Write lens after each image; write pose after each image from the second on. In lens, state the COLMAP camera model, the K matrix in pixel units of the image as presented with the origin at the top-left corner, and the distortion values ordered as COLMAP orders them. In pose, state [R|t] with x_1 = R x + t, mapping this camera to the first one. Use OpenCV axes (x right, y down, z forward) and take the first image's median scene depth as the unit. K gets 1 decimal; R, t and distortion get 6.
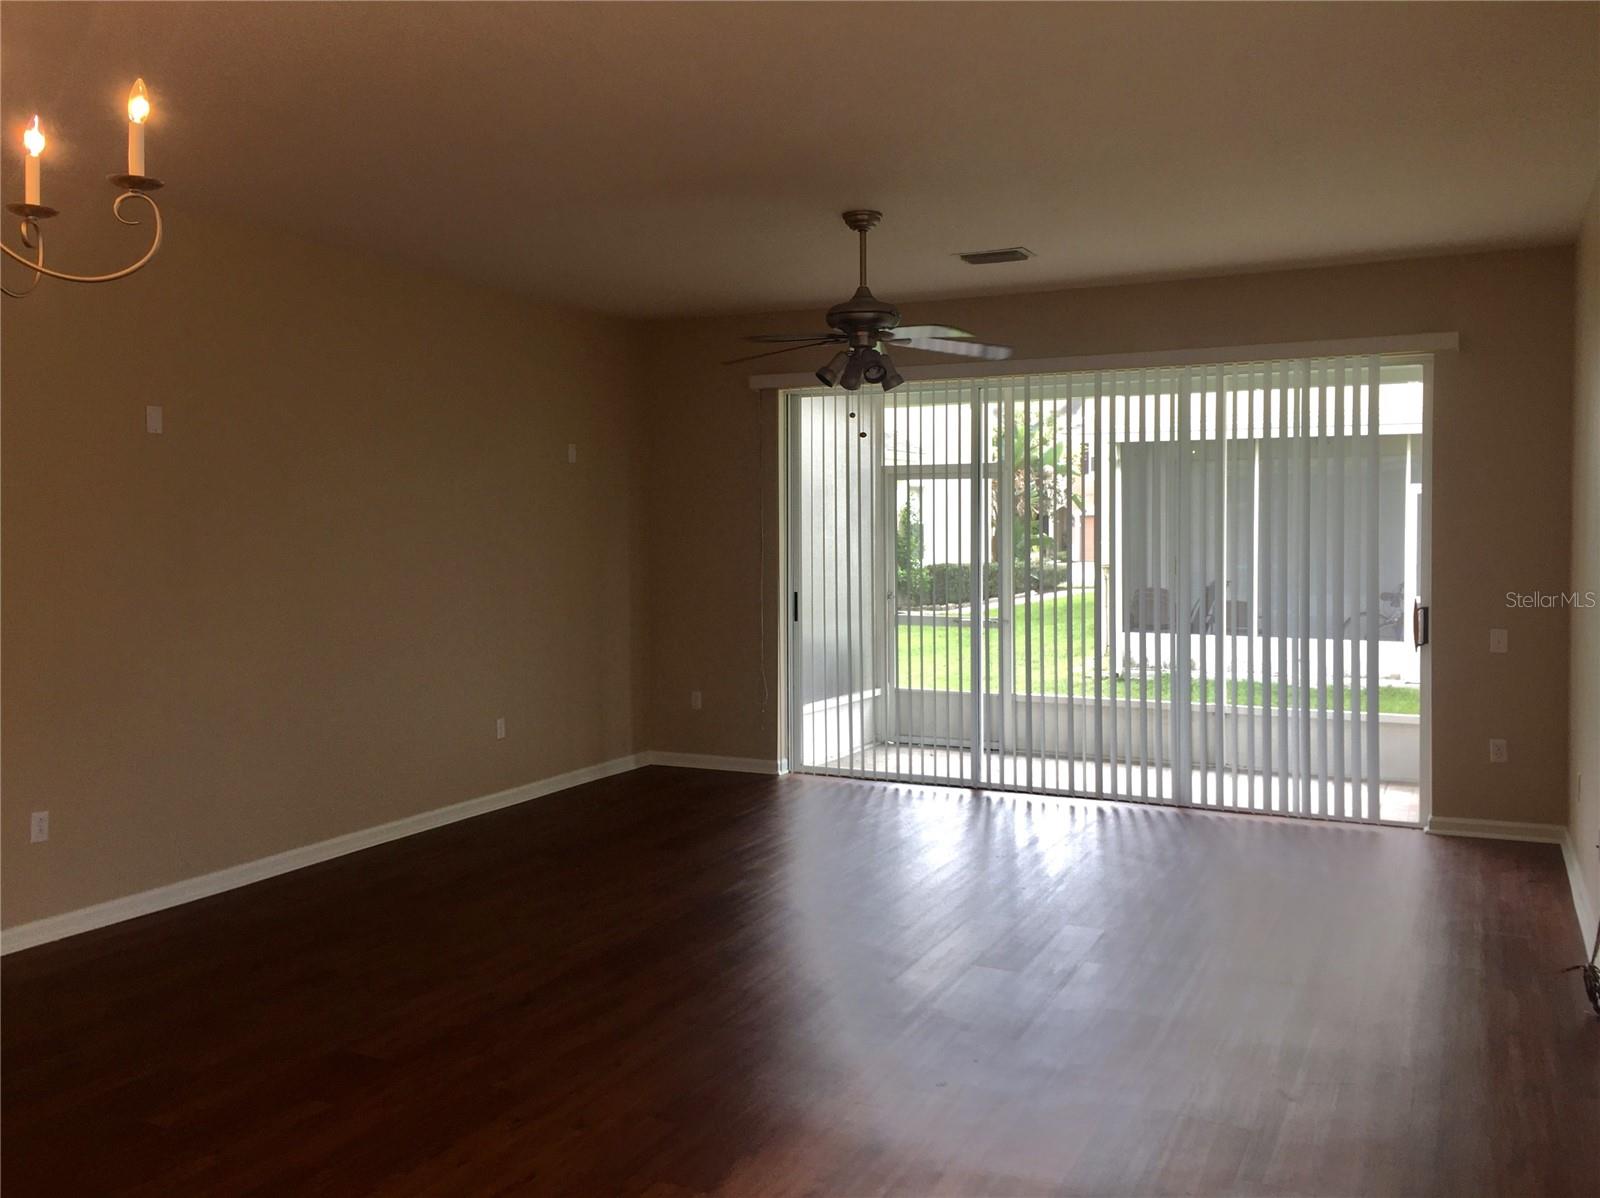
lens RADIAL K [[1397.5, 0, 794.1], [0, 1397.5, 586.7], [0, 0, 1]] dist [0.087252, -0.106975]
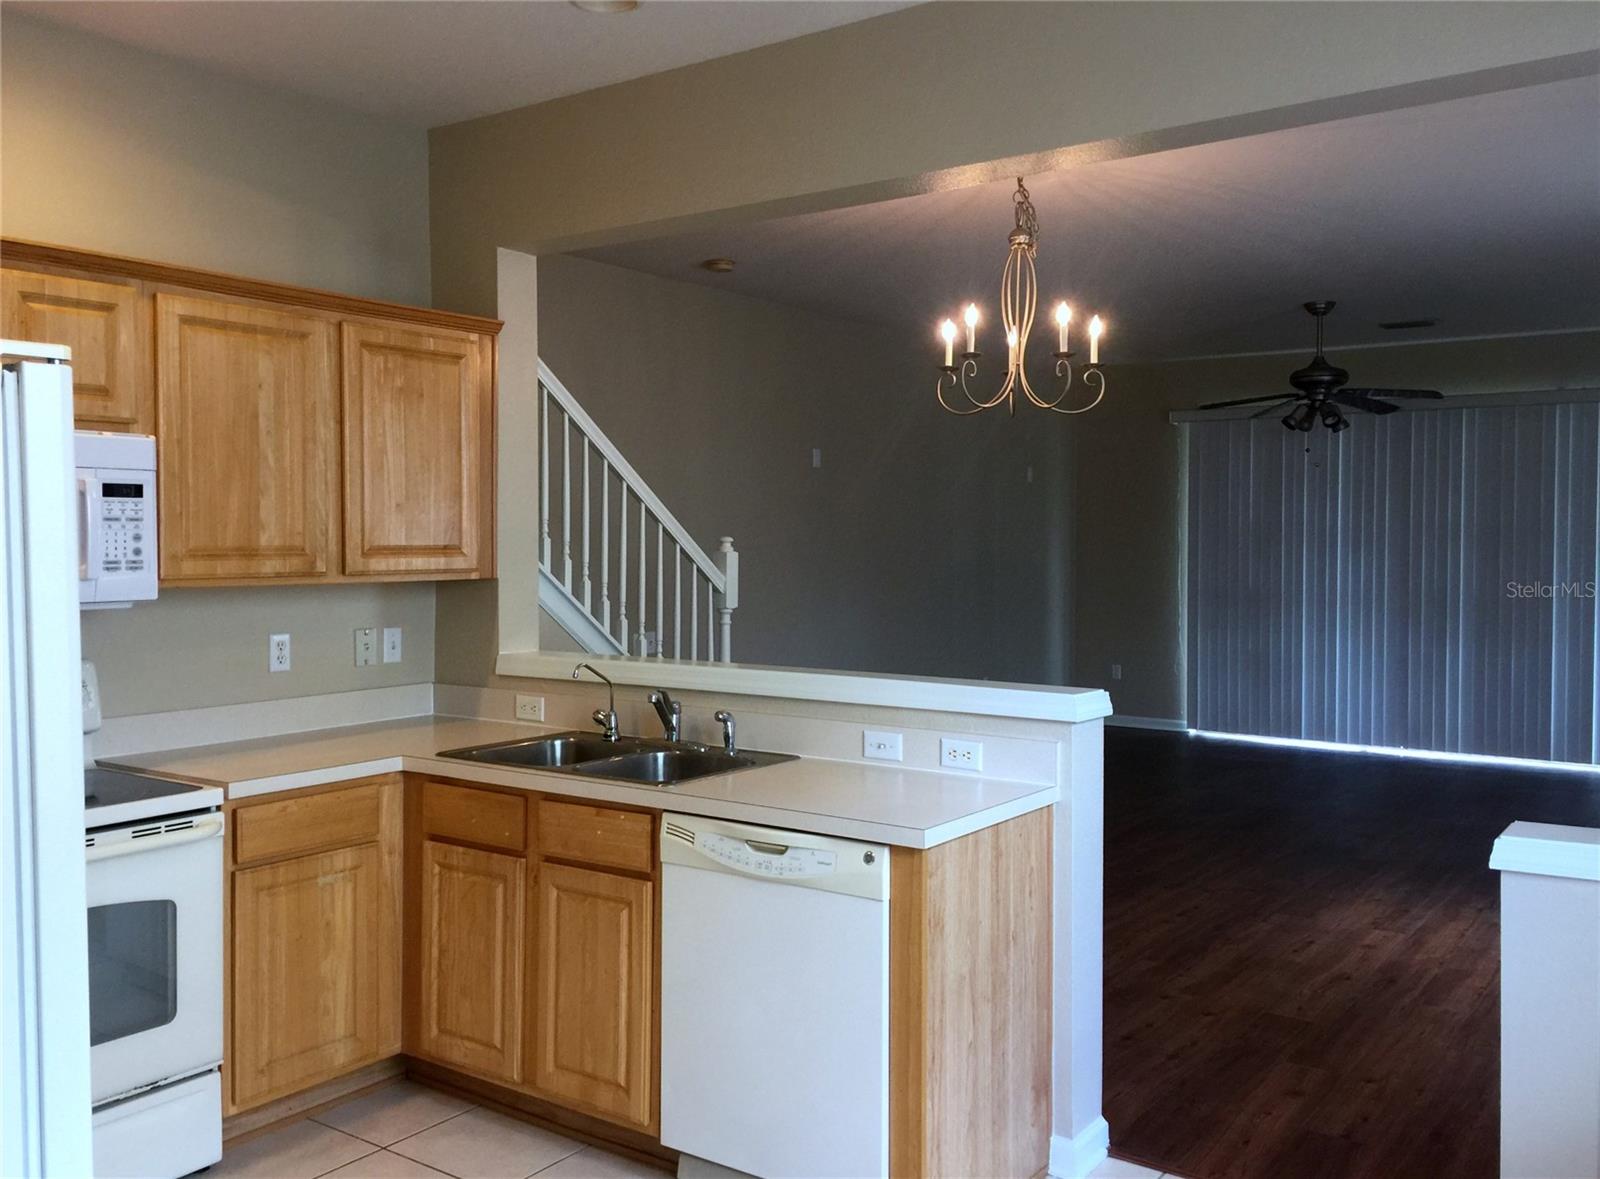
lens RADIAL K [[1397.5, 0, 797.6], [0, 1397.5, 585.4], [0, 0, 1]] dist [0.087252, -0.106975]
pose [[0.984873, 0.012148, -0.172853, -0.179873], [-0.013133, 0.999903, -0.004556, 0.018372], [0.172781, 0.006757, 0.984937, -0.376689]]
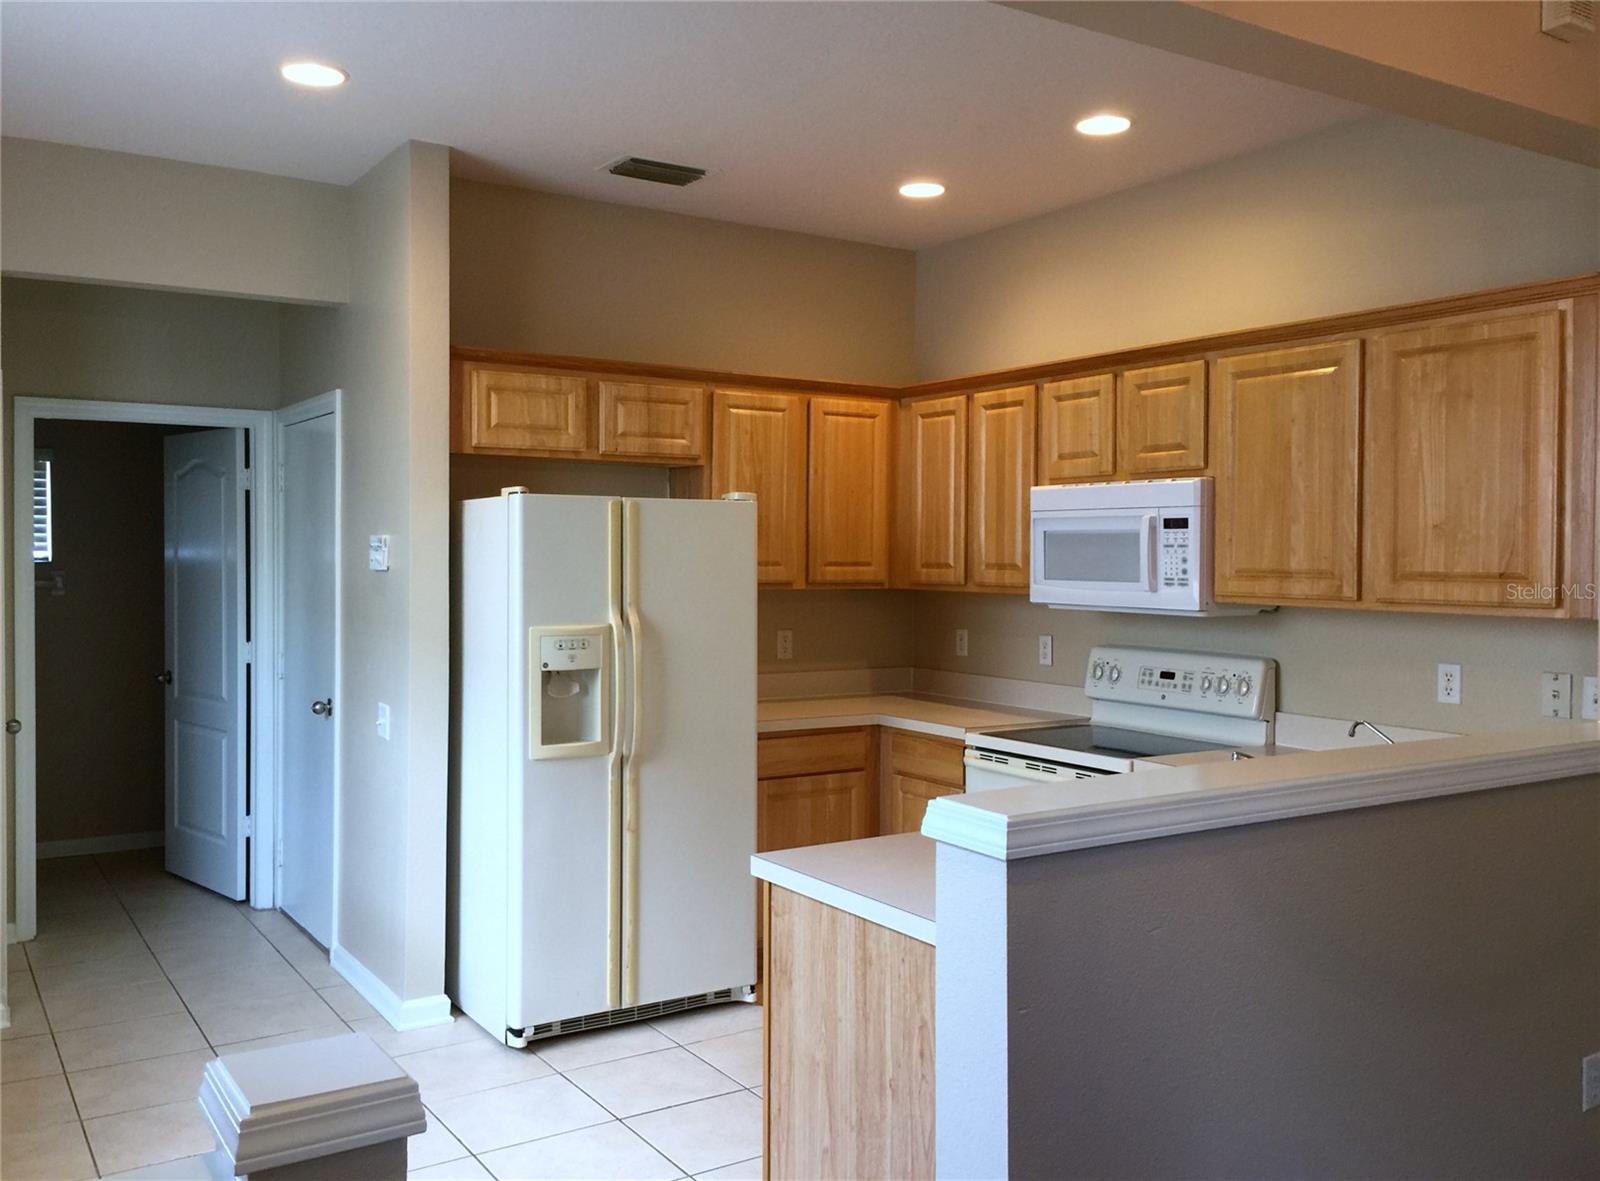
lens RADIAL K [[1397.5, 0, 797.2], [0, 1397.5, 587.0], [0, 0, 1]] dist [0.087252, -0.106975]
pose [[-0.528014, 0.025262, -0.848860, 0.117400], [-0.037301, 0.997903, 0.052900, -0.011734], [0.848416, 0.059595, -0.525964, 0.241714]]
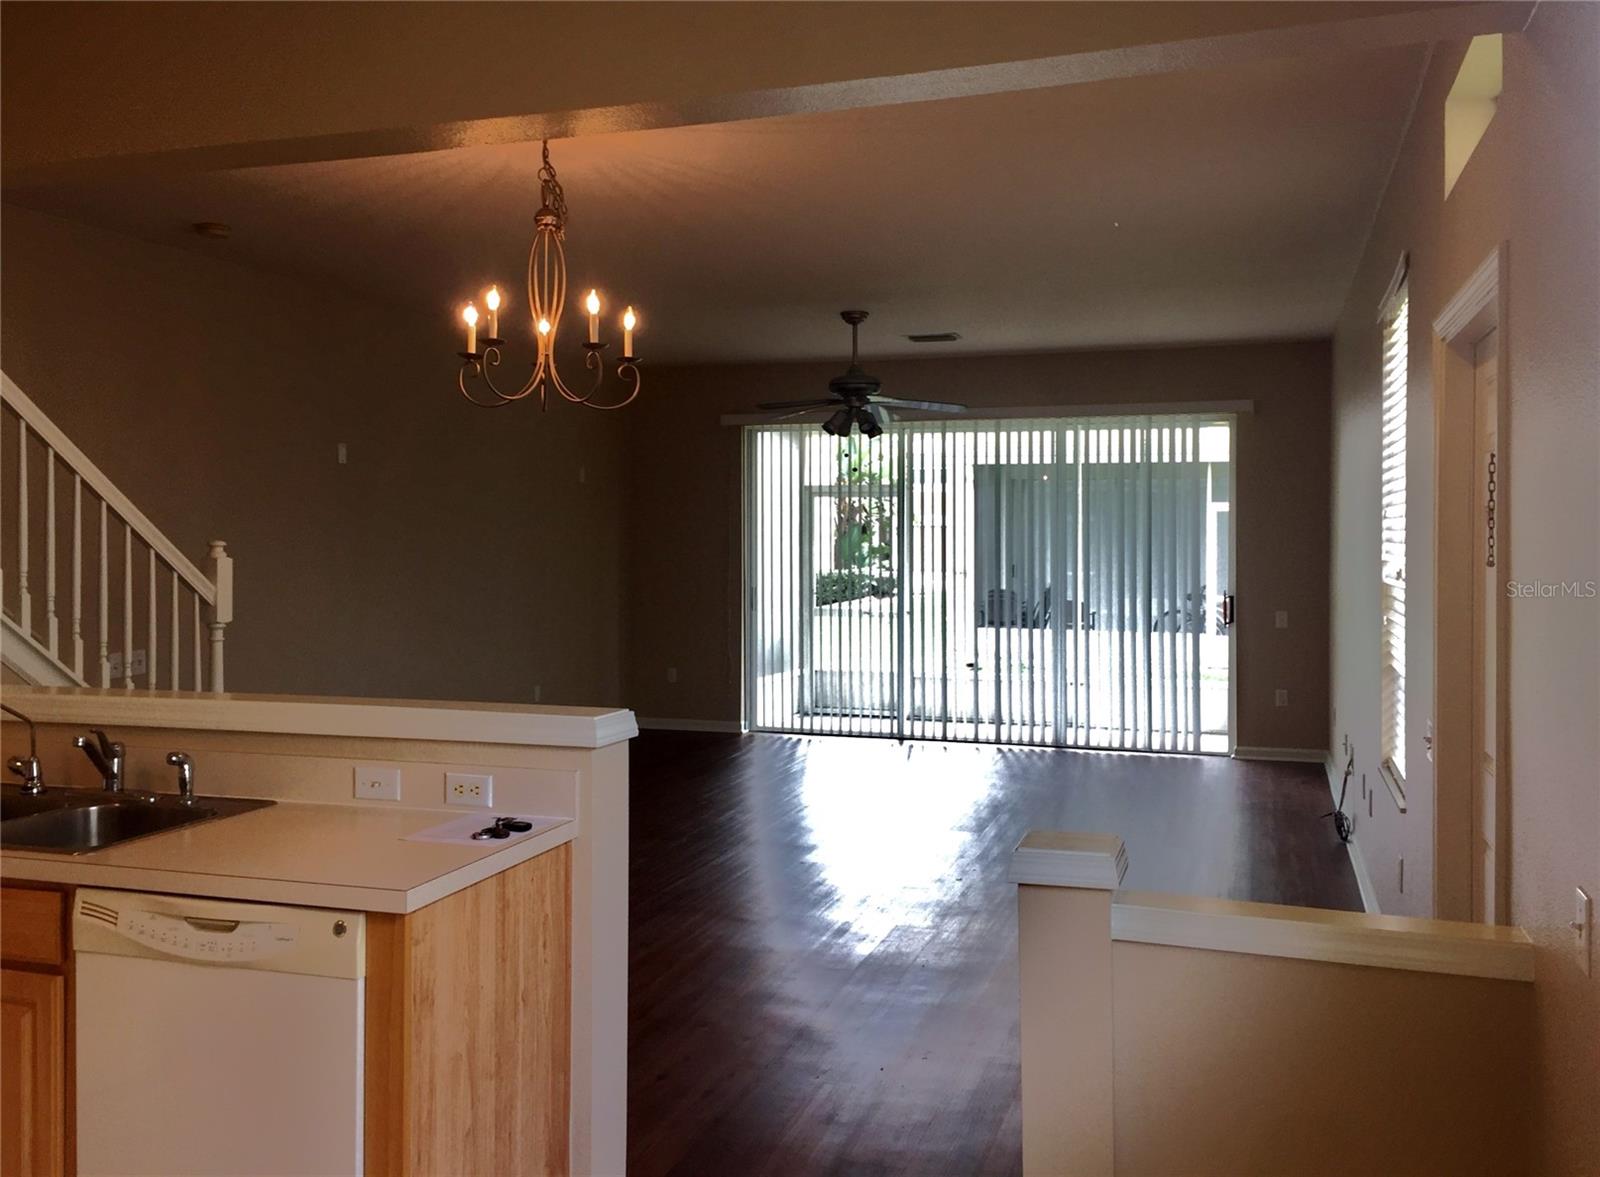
lens RADIAL K [[1397.5, 0, 803.6], [0, 1397.5, 572.3], [0, 0, 1]] dist [0.087252, -0.106975]
pose [[0.990866, 0.001332, 0.134847, -0.163670], [0.000925, 0.999860, -0.016678, 0.015047], [-0.134850, 0.016651, 0.990726, -0.325627]]
